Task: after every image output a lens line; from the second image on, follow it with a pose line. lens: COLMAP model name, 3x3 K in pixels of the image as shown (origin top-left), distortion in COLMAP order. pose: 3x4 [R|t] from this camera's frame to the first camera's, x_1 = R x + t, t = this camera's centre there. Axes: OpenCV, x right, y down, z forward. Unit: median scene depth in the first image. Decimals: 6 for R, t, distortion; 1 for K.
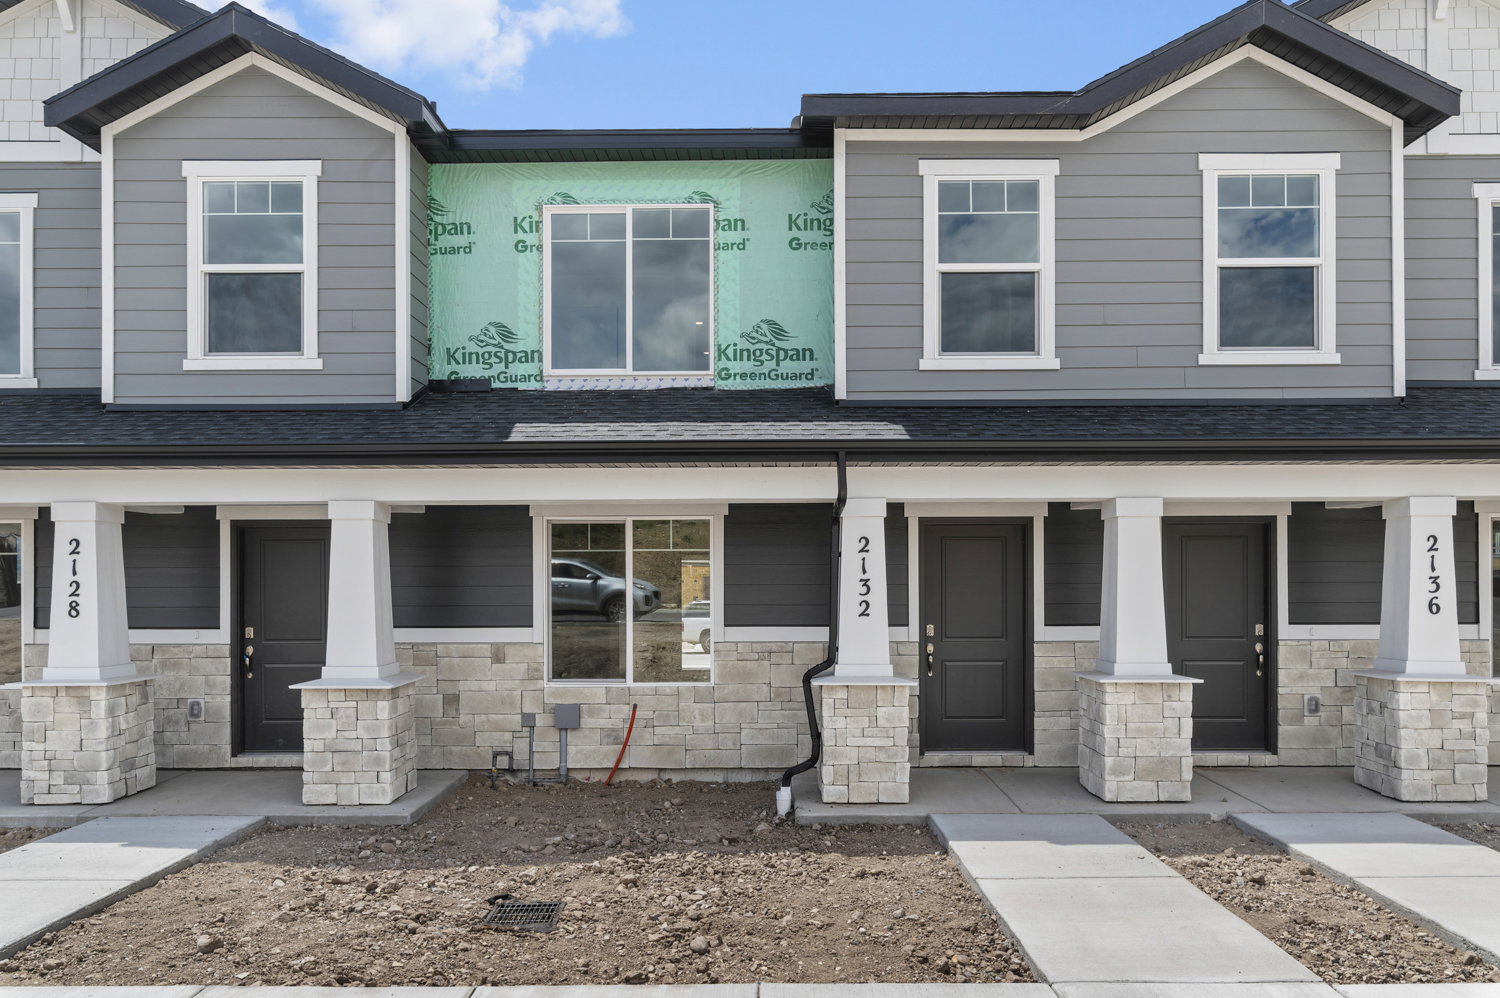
lens RADIAL K [[1049.2, 0, 761.6], [0, 1049.2, 580.1], [0, 0, 1]] dist [0.003955, -0.005063]
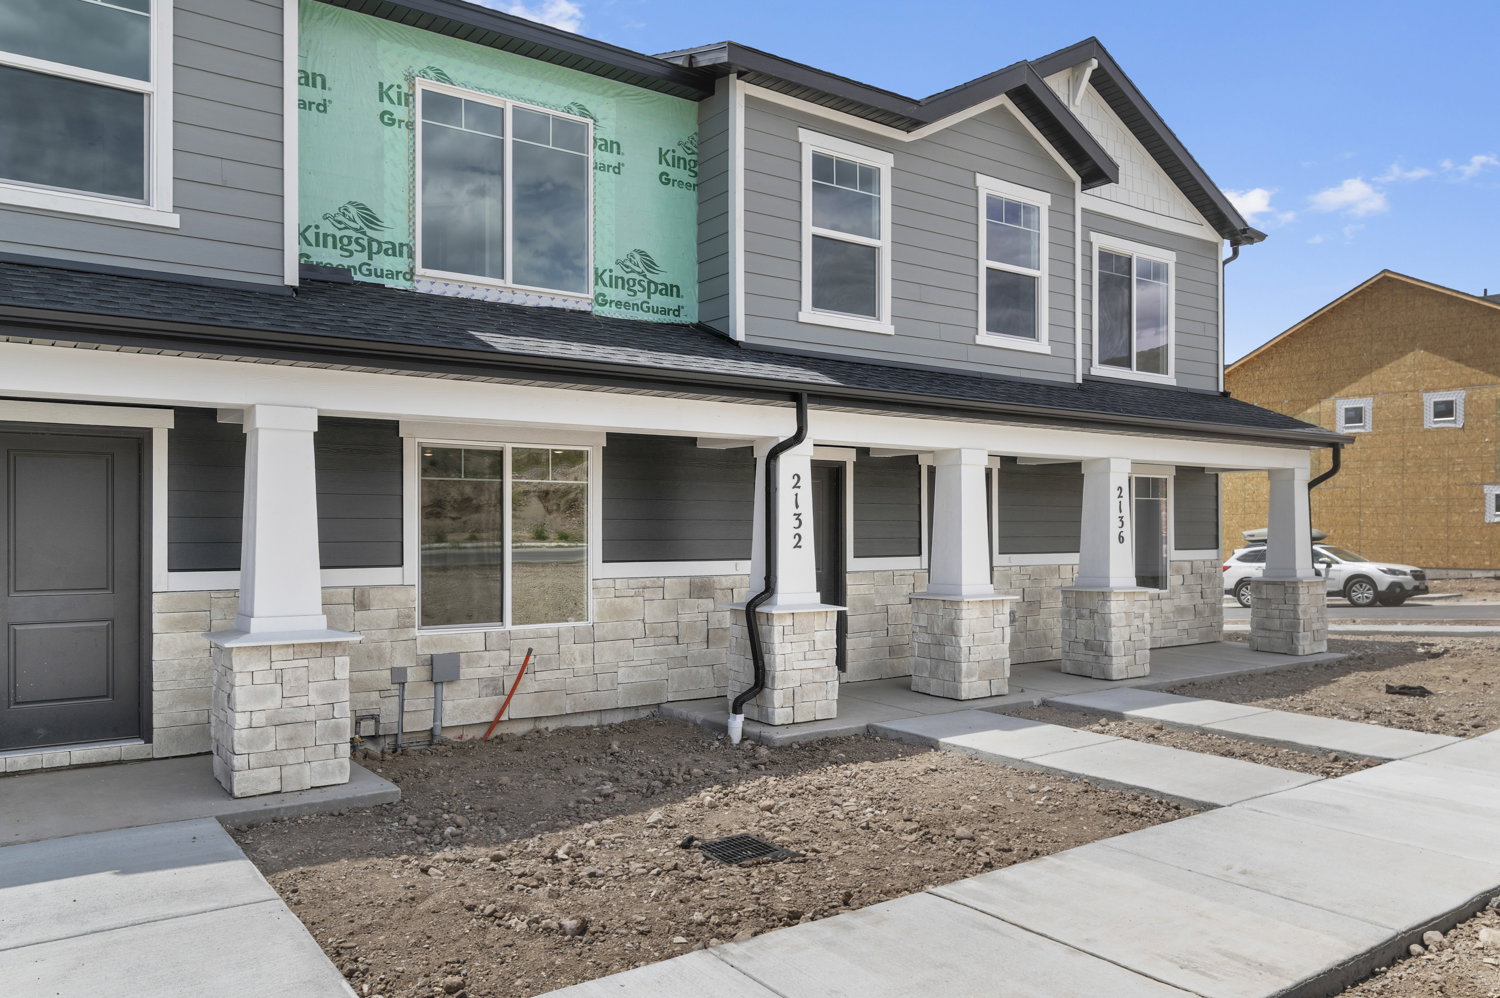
lens RADIAL K [[1096.2, 0, 753.3], [0, 1096.2, 528.9], [0, 0, 1]] dist [0.004147, -0.006756]
pose [[0.802820, 0.003475, 0.596211, -0.561523], [-0.002873, 0.999994, -0.001960, 0.016105], [-0.596214, -0.000139, 0.802825, 0.120402]]
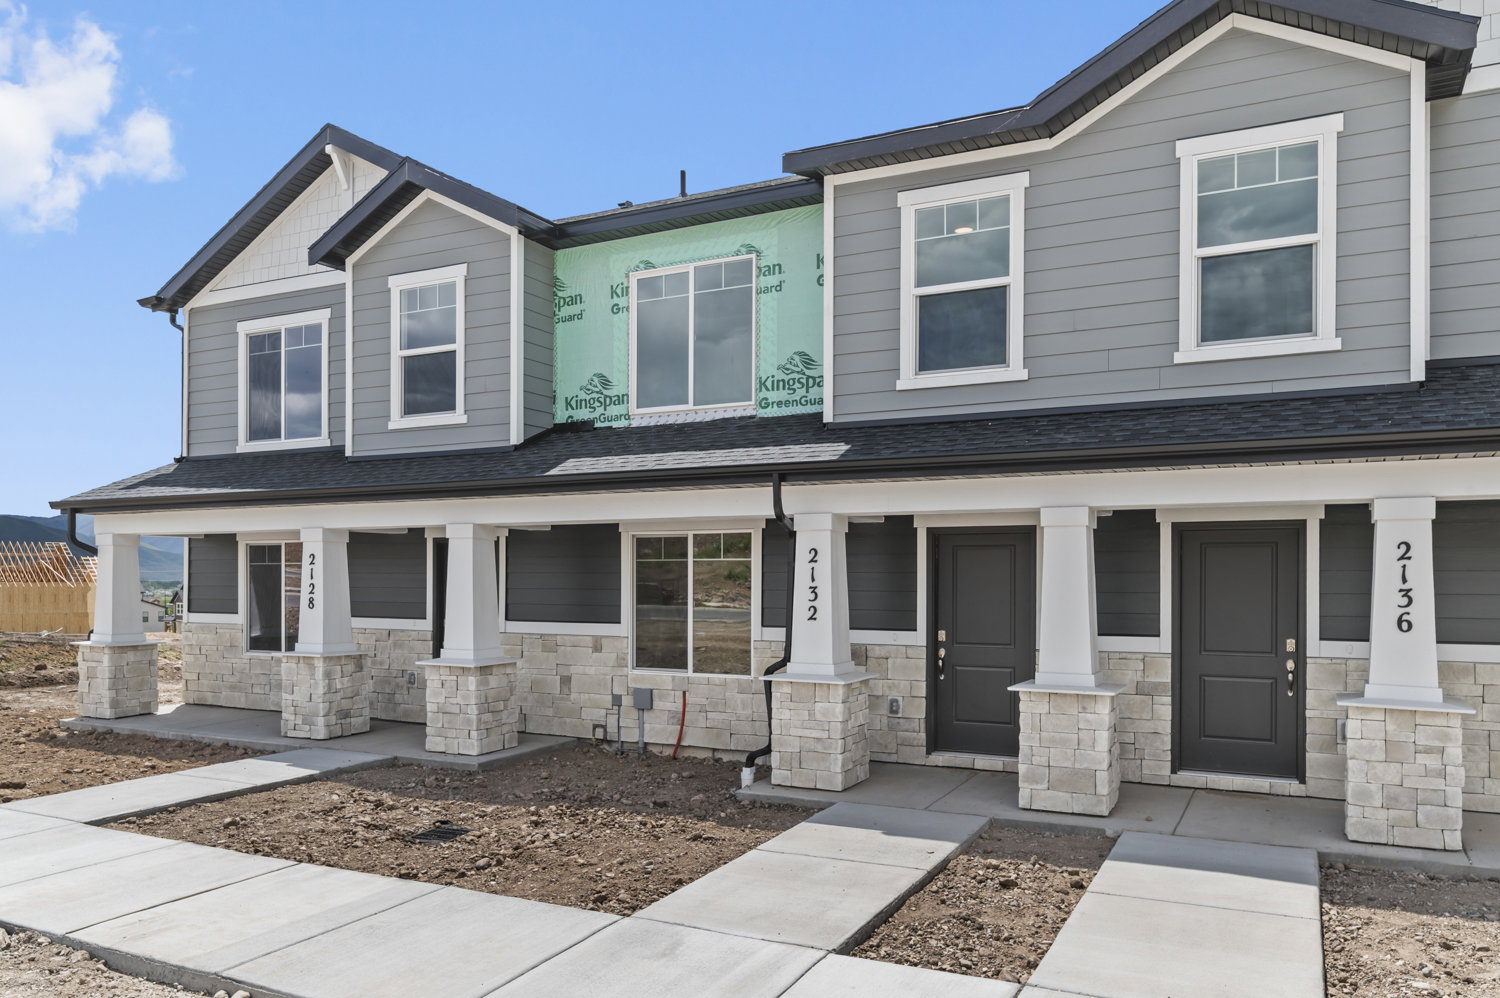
lens RADIAL K [[1065.4, 0, 772.0], [0, 1065.4, 587.8], [0, 0, 1]] dist [0.001799, -0.002108]
pose [[0.897384, 0.008766, -0.441164, 0.516225], [-0.005769, 0.999950, 0.008136, -0.008081], [0.441213, -0.004756, 0.897390, -0.026806]]
